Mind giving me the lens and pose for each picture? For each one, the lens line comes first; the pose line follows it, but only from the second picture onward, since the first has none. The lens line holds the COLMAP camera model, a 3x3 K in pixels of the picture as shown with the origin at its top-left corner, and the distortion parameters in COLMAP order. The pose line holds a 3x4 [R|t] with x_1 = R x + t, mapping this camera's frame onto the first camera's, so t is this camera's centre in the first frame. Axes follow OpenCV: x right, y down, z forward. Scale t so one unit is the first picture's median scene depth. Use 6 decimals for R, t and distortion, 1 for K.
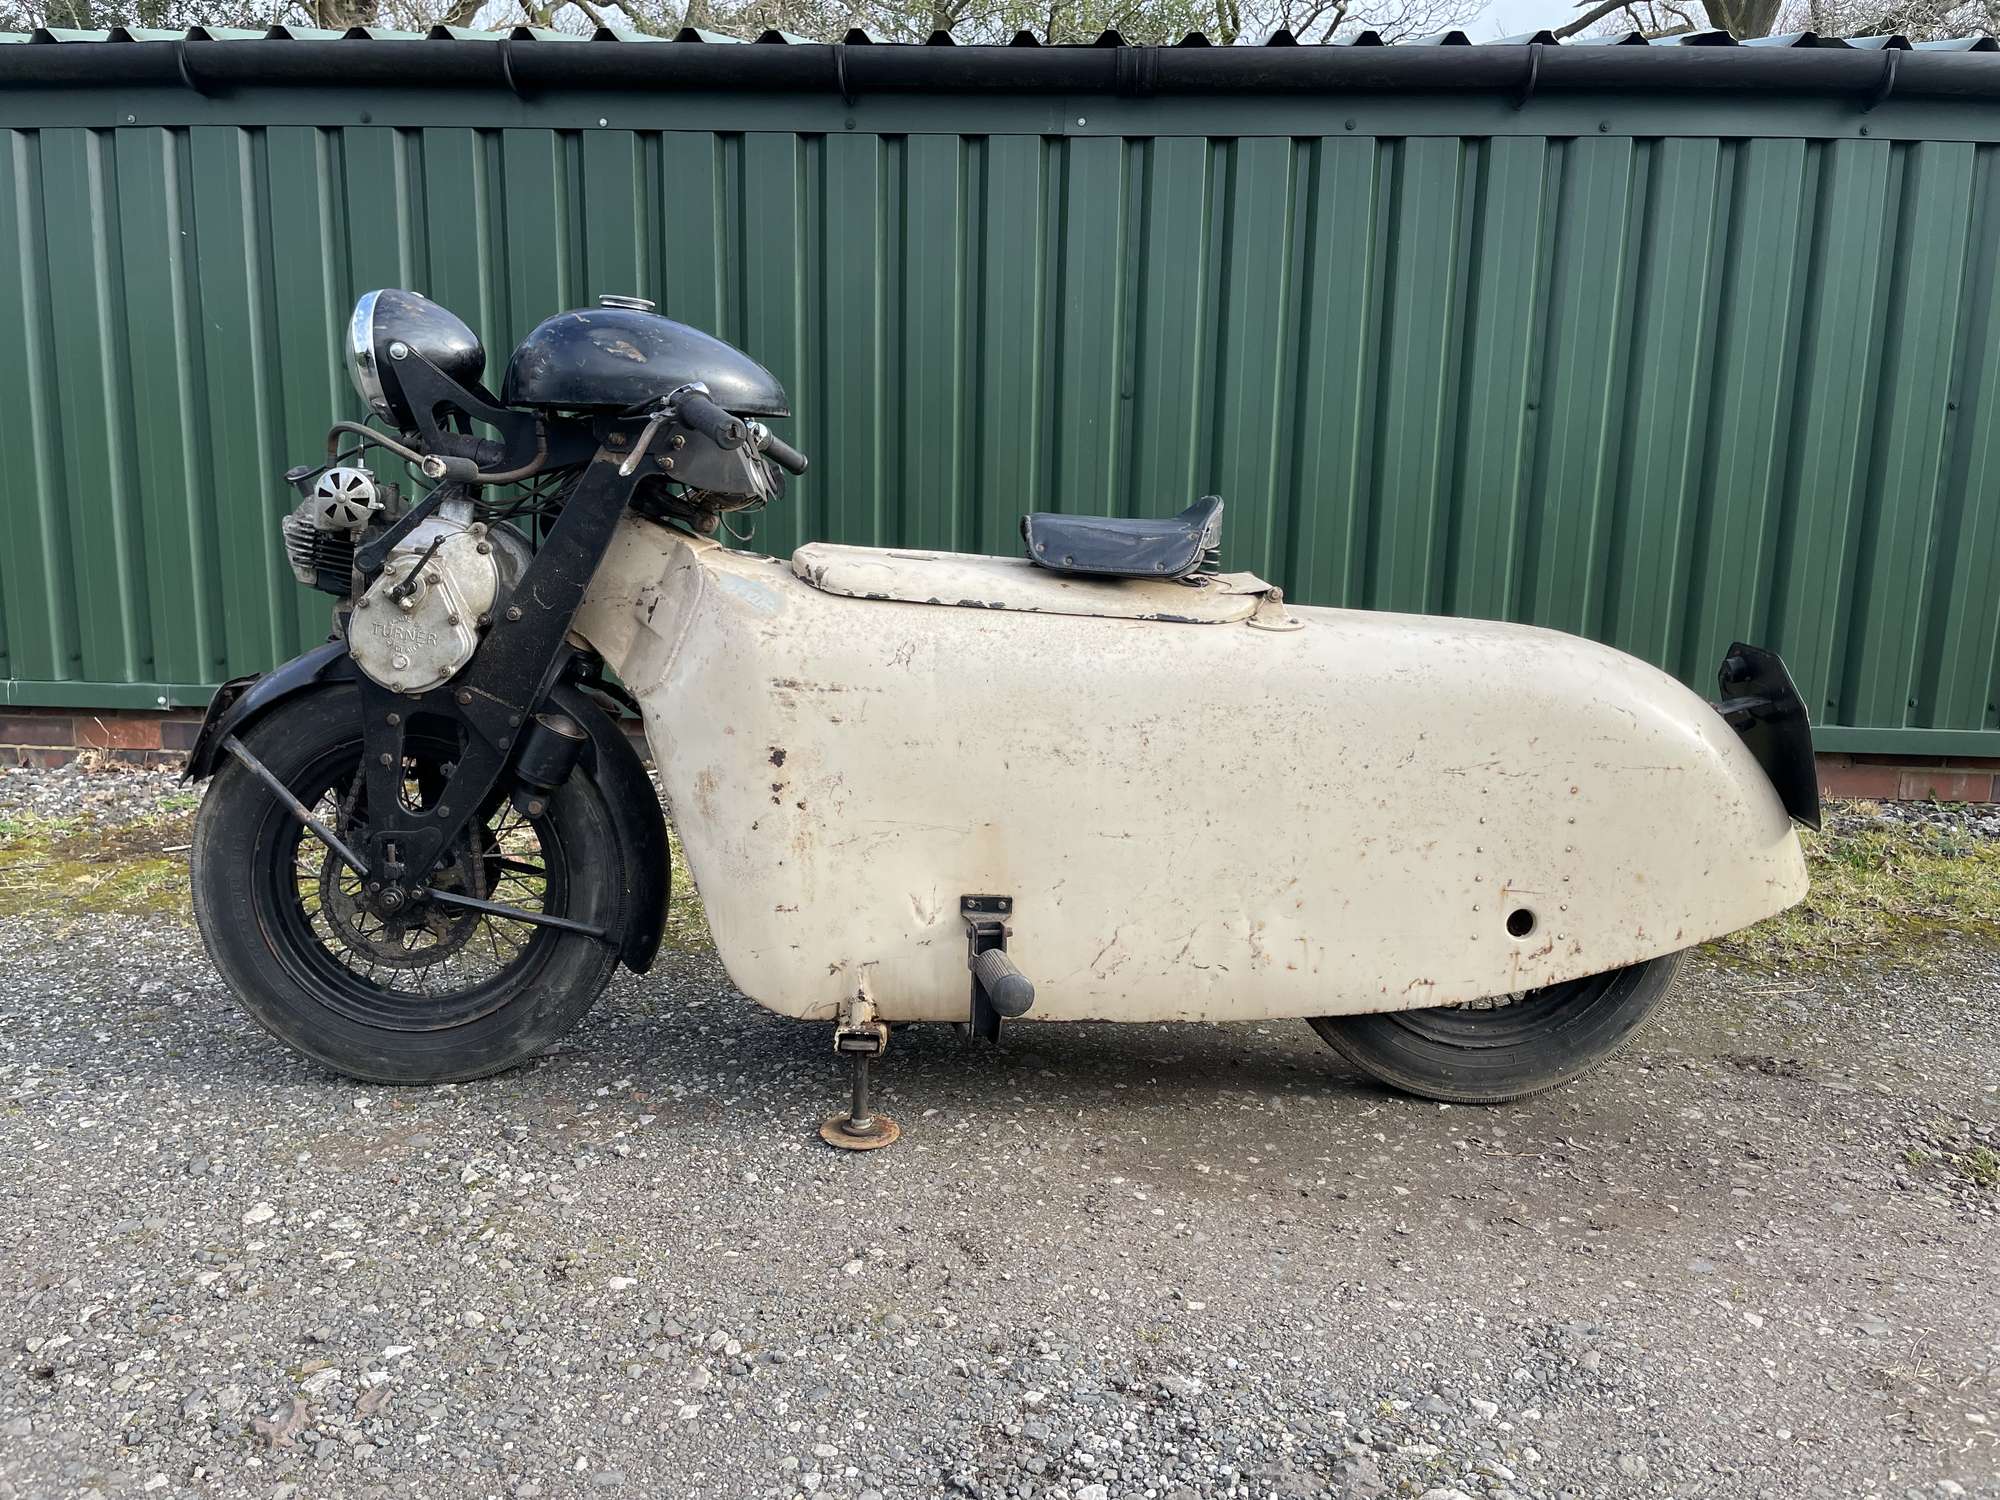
lens RADIAL K [[1487.4, 0, 1000.5], [0, 1487.4, 745.2], [0, 0, 1]] dist [0.084536, -0.114317]
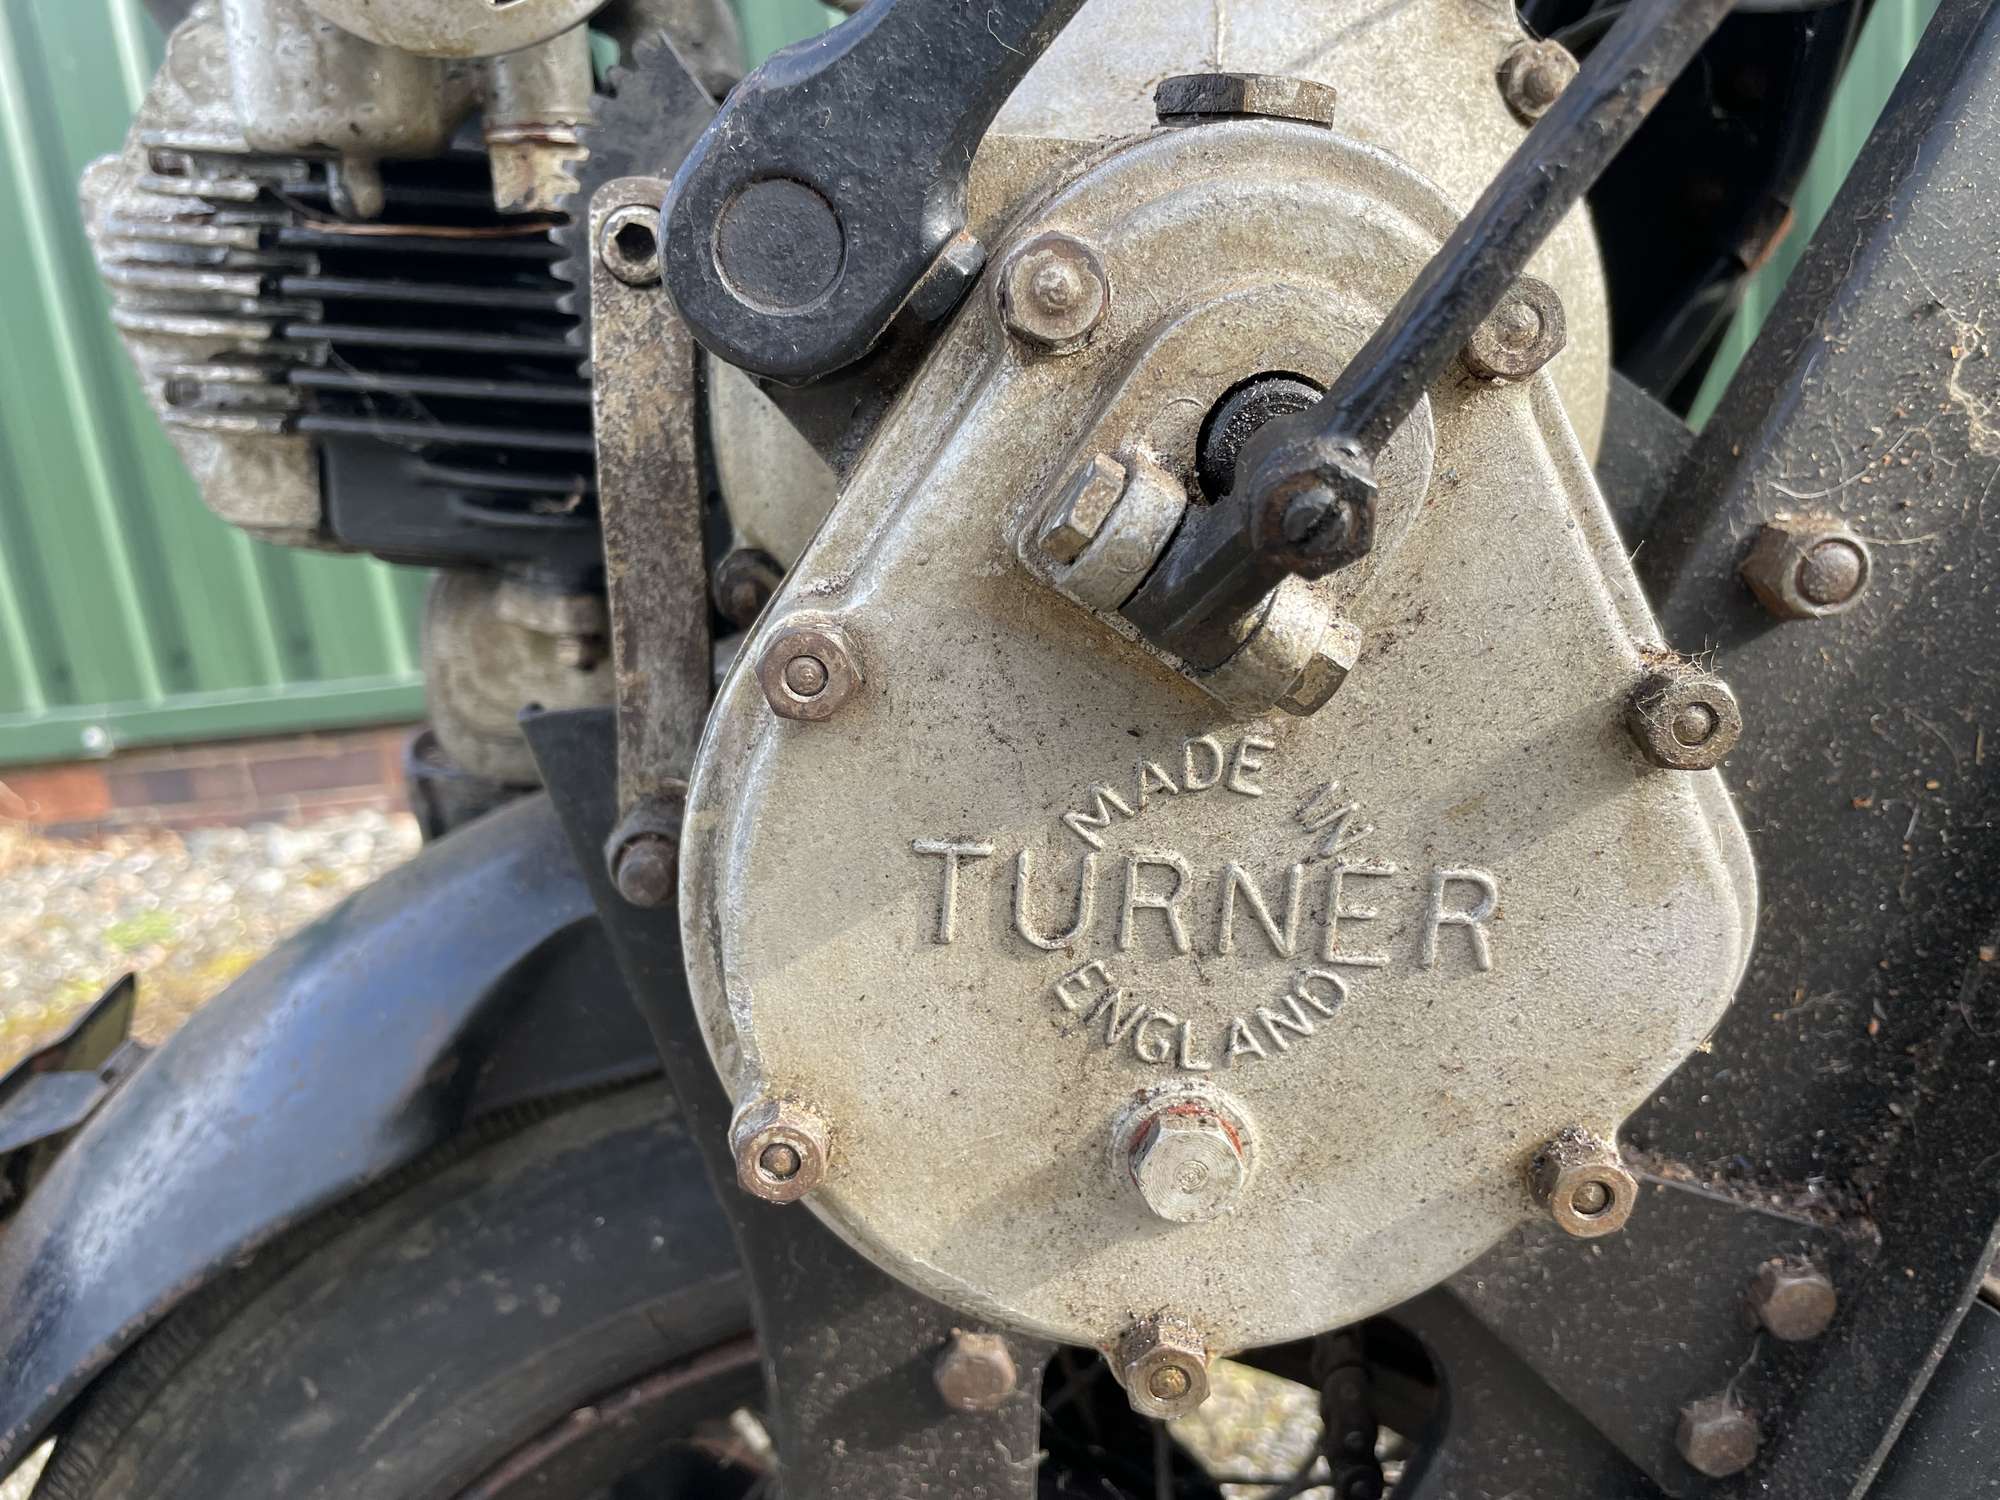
lens RADIAL K [[1499.9, 0, 1000.0], [0, 1499.9, 750.0], [0, 0, 1]] dist [0.083713, -0.114522]
pose [[0.991944, -0.123234, -0.029323, -0.376838], [0.125734, 0.985990, 0.109607, -0.091118], [0.015405, -0.112411, 0.993542, 0.829261]]
